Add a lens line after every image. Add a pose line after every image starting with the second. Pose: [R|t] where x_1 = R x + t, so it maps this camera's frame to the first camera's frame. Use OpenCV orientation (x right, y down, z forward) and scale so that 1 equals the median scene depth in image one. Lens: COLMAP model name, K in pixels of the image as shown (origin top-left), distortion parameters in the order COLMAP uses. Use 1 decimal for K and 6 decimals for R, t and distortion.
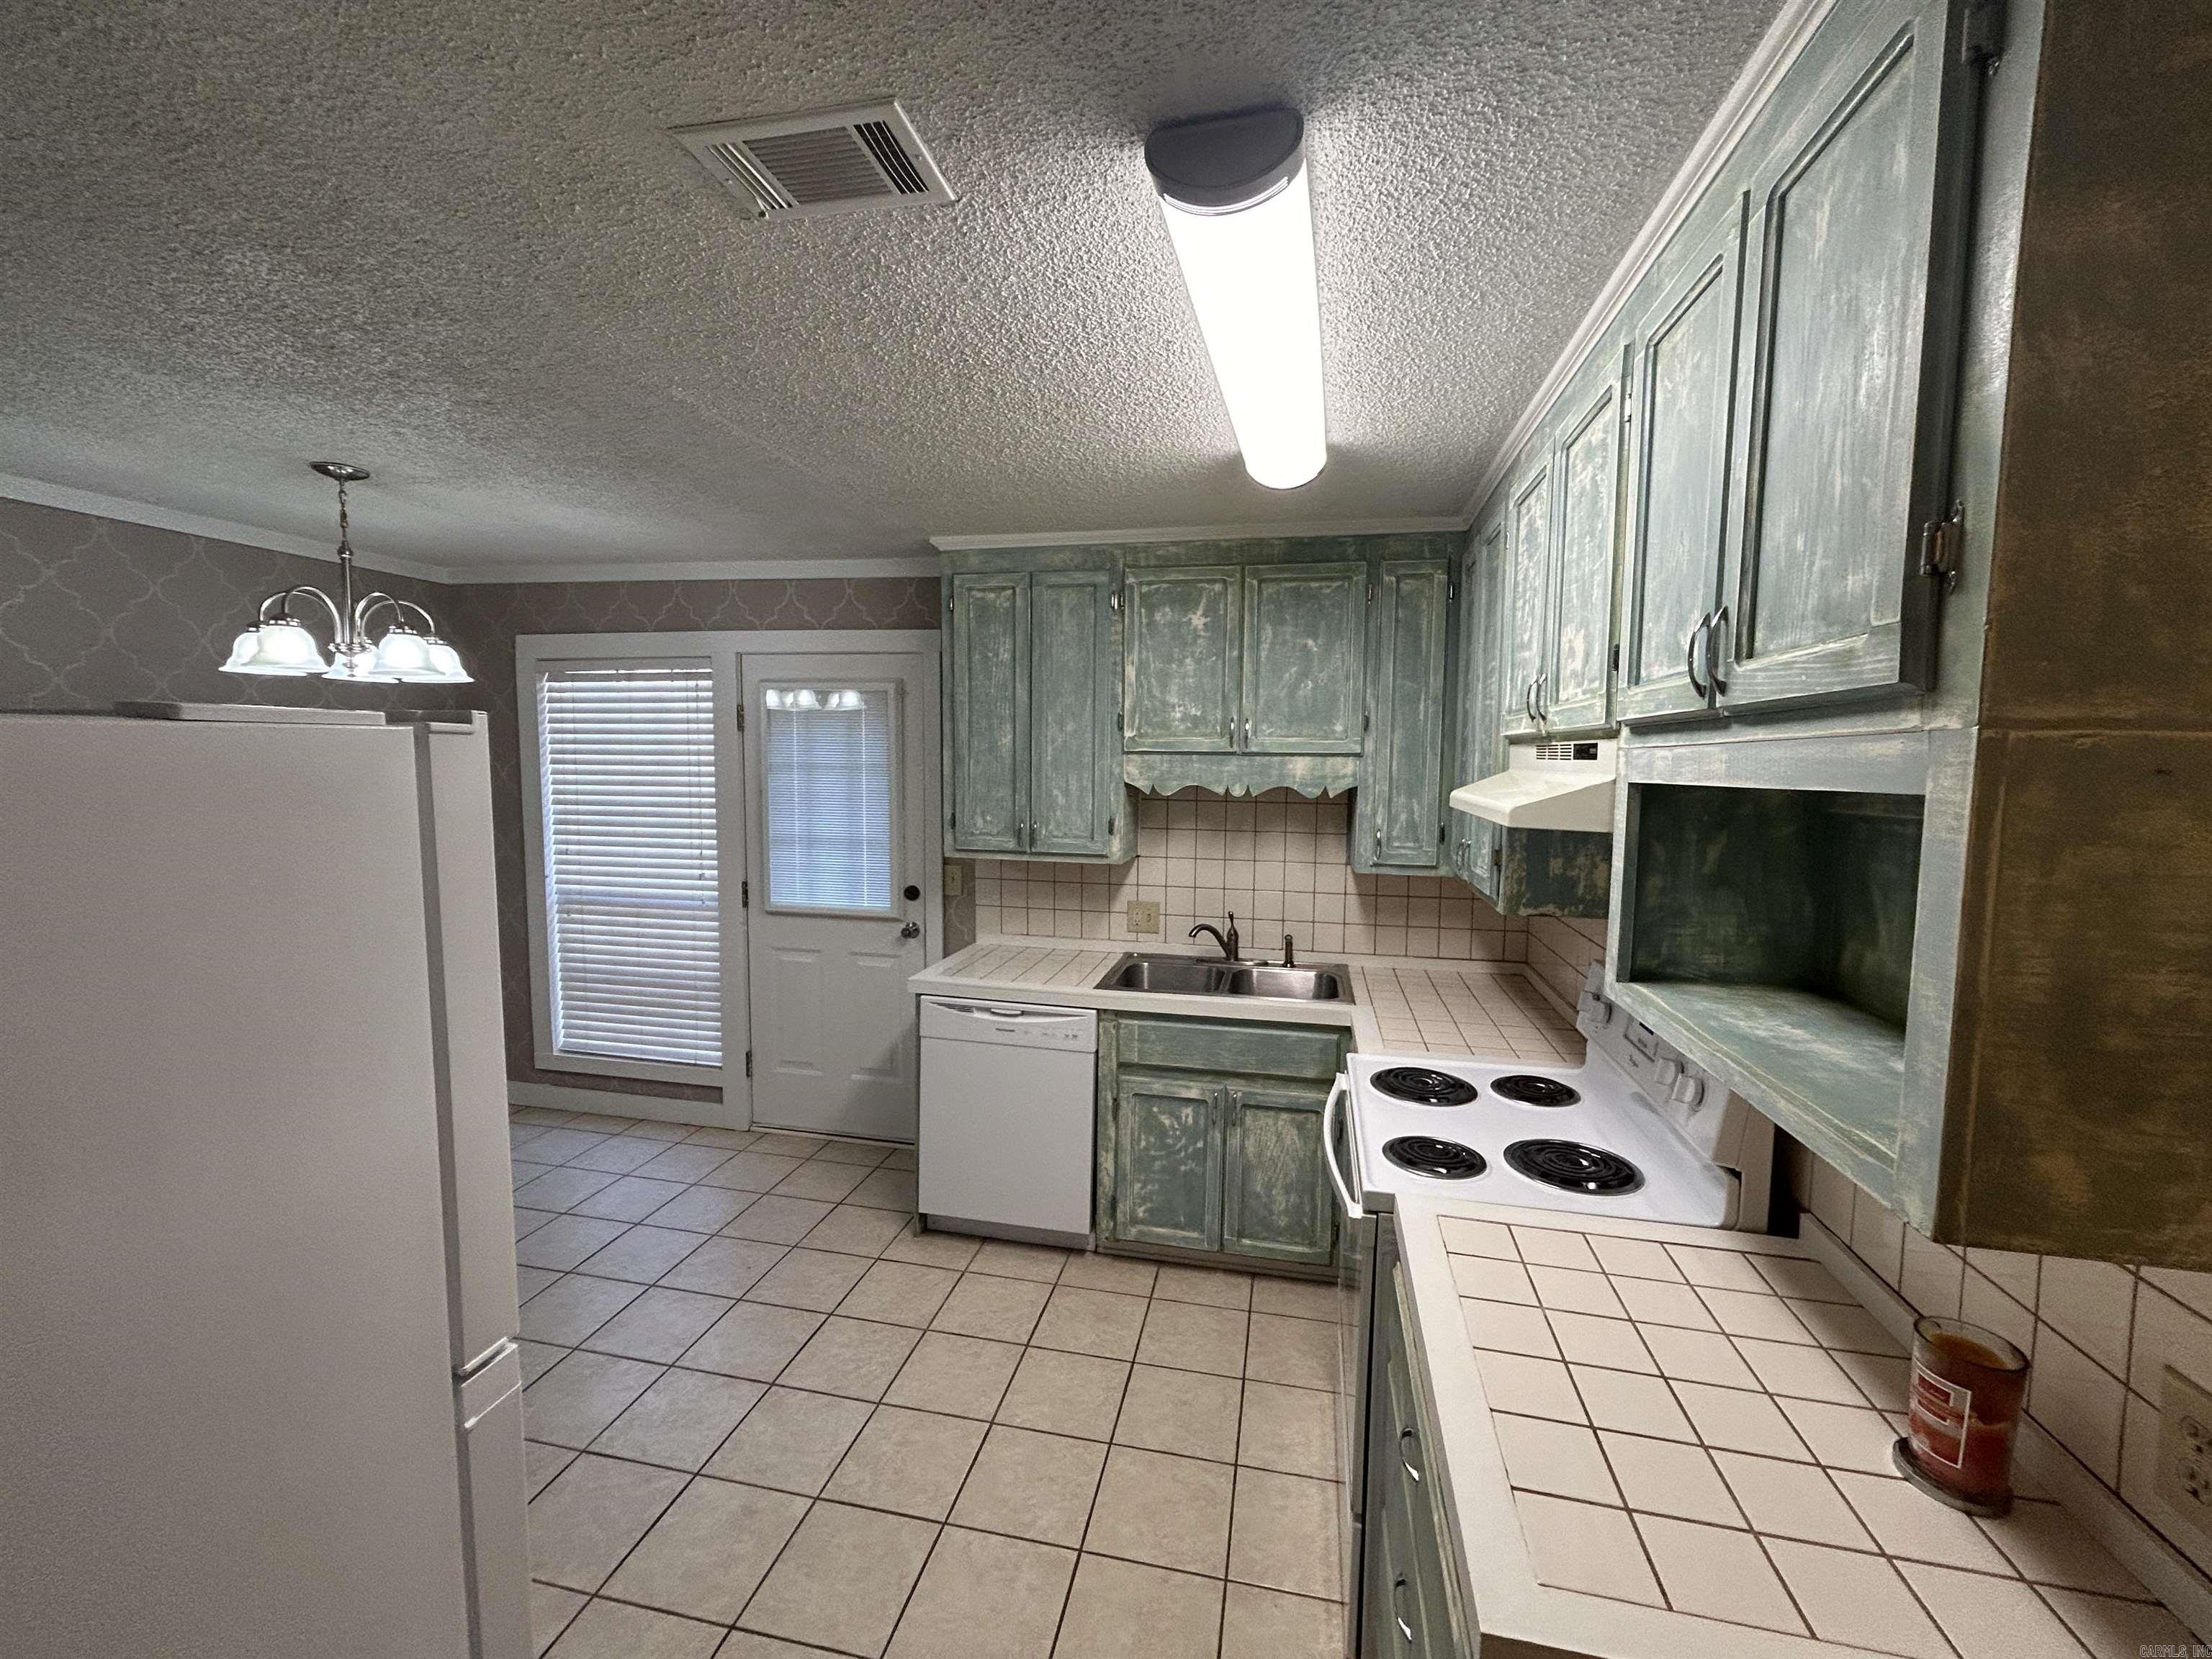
lens RADIAL K [[896.5, 0, 1104.9], [0, 896.5, 829.0], [0, 0, 1]] dist [-0.001271, 0.000934]
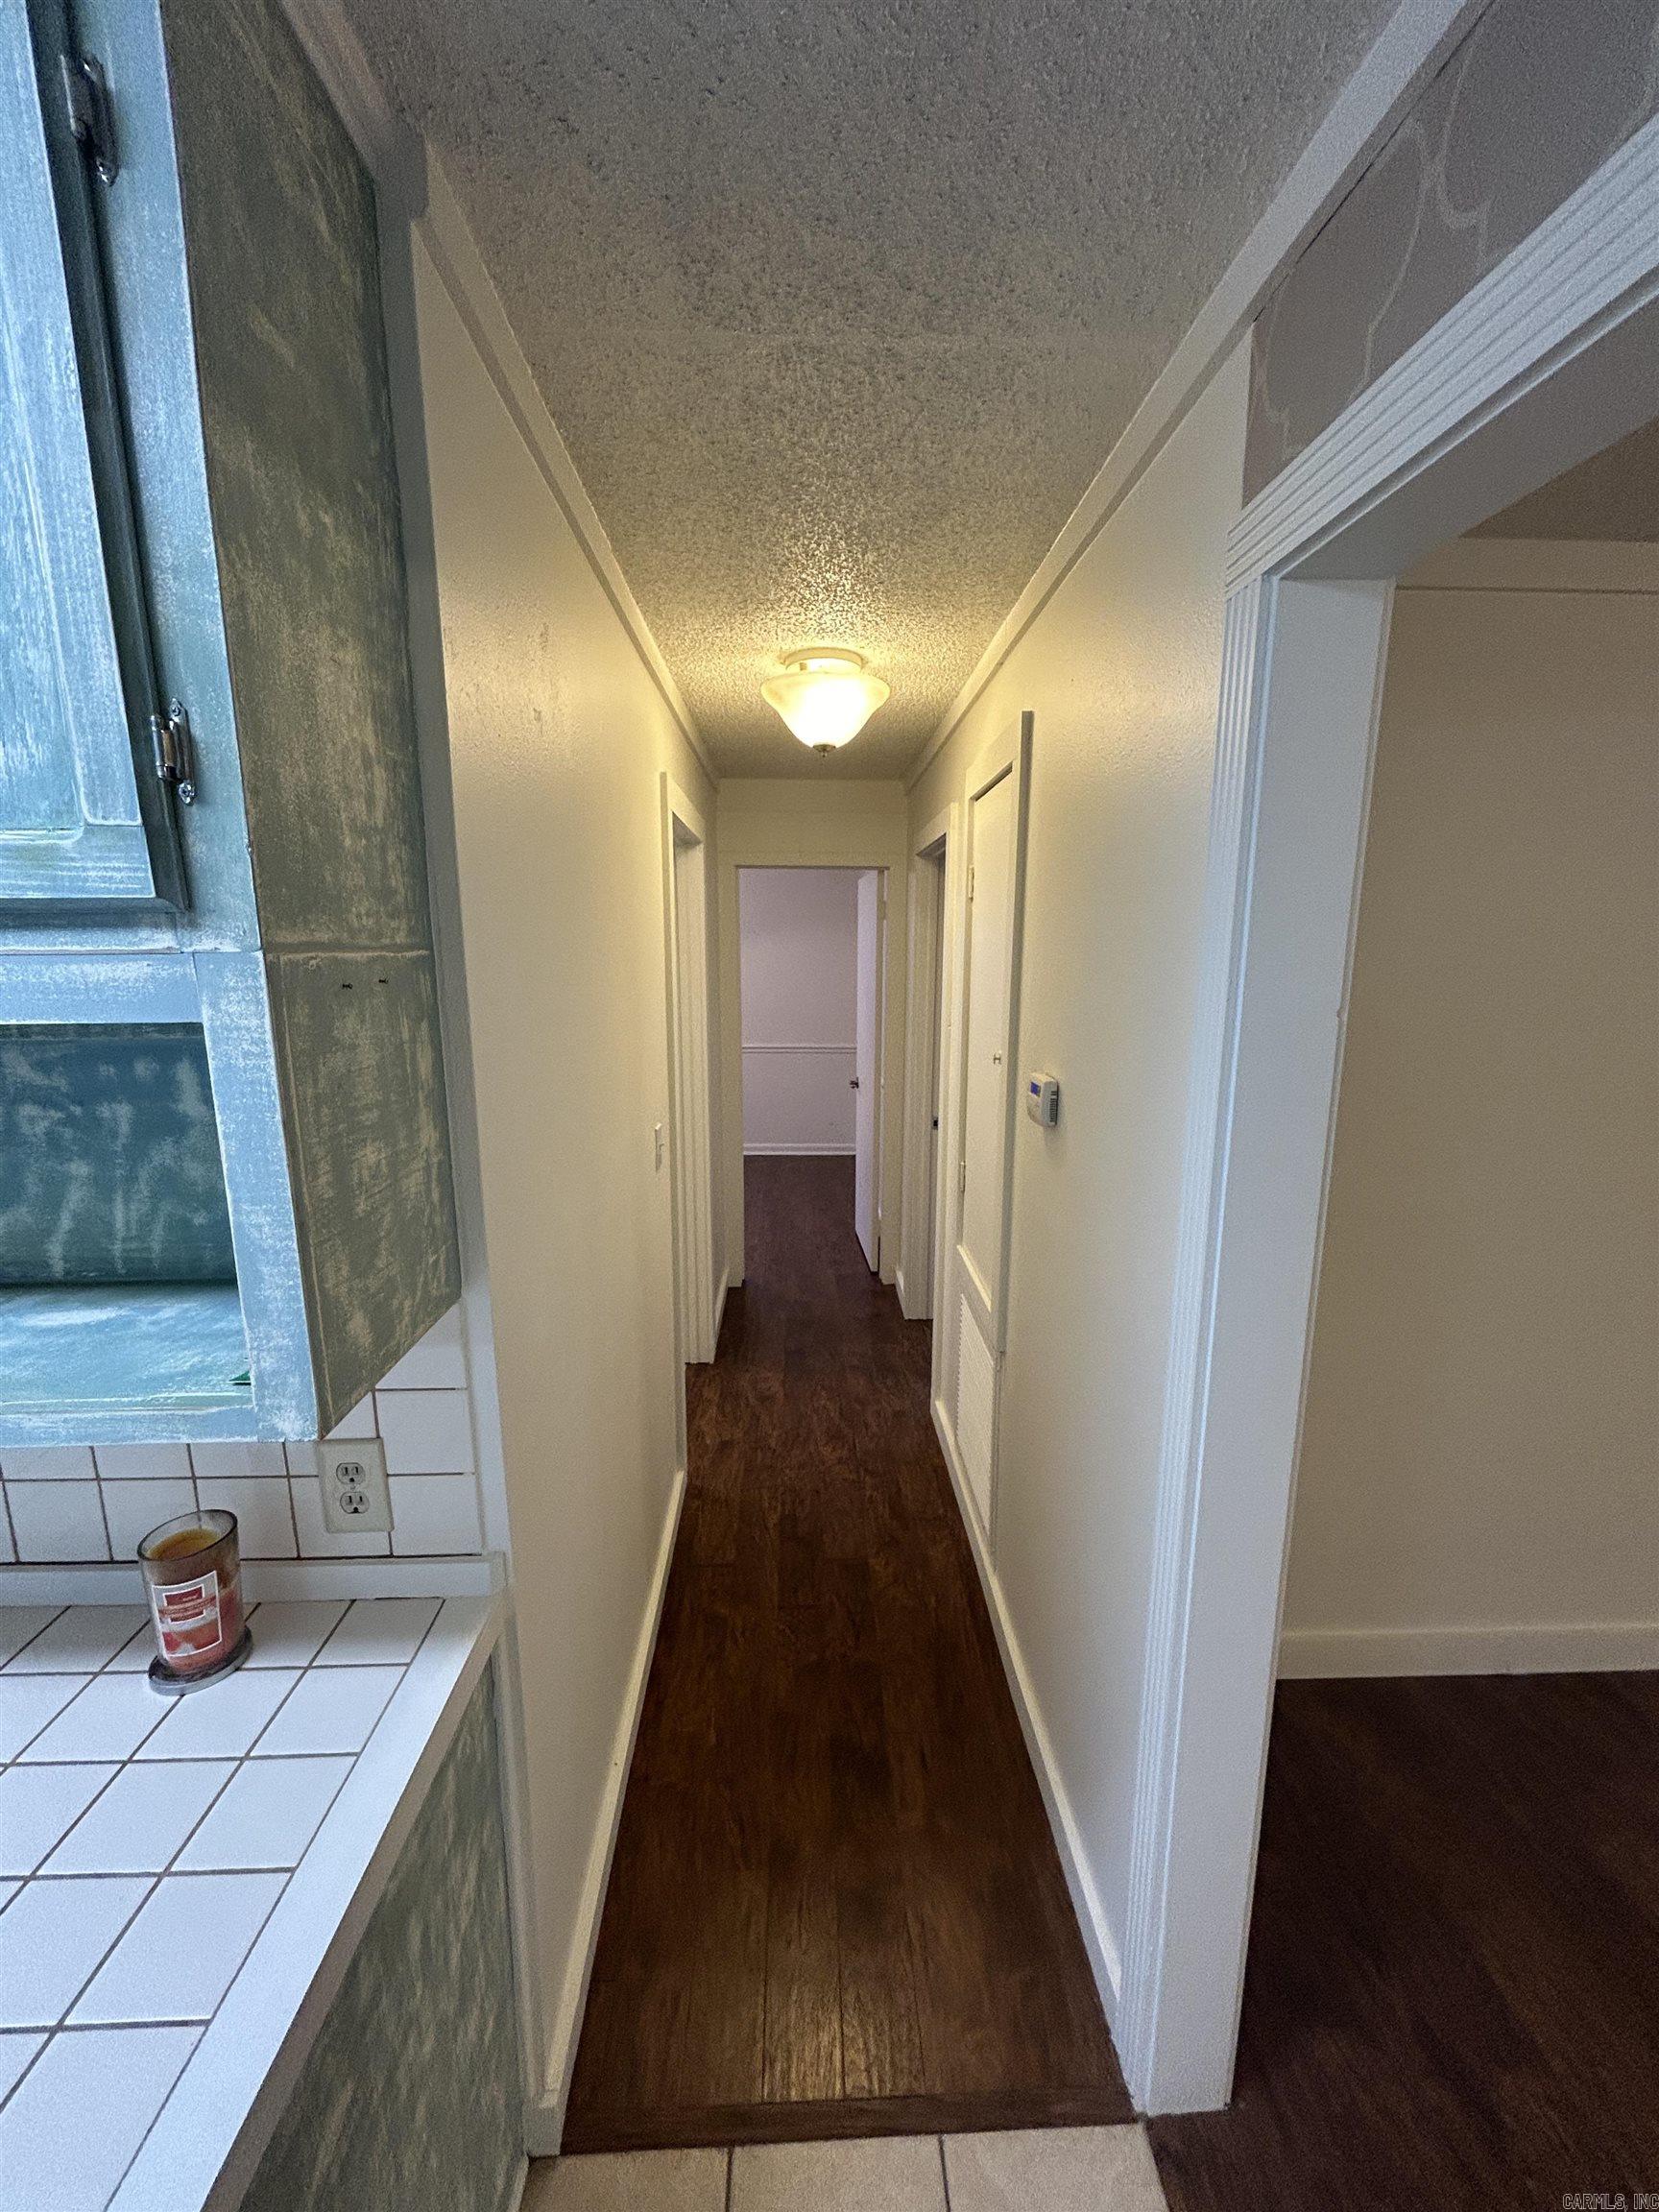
lens RADIAL K [[896.5, 0, 840.5], [0, 896.5, 1113.6], [0, 0, 1]] dist [-0.001271, 0.000934]
pose [[-0.260014, -0.192747, 0.946172, -0.163084], [0.071529, 0.973338, 0.217937, -0.100672], [-0.962952, 0.124346, -0.239294, 0.589209]]
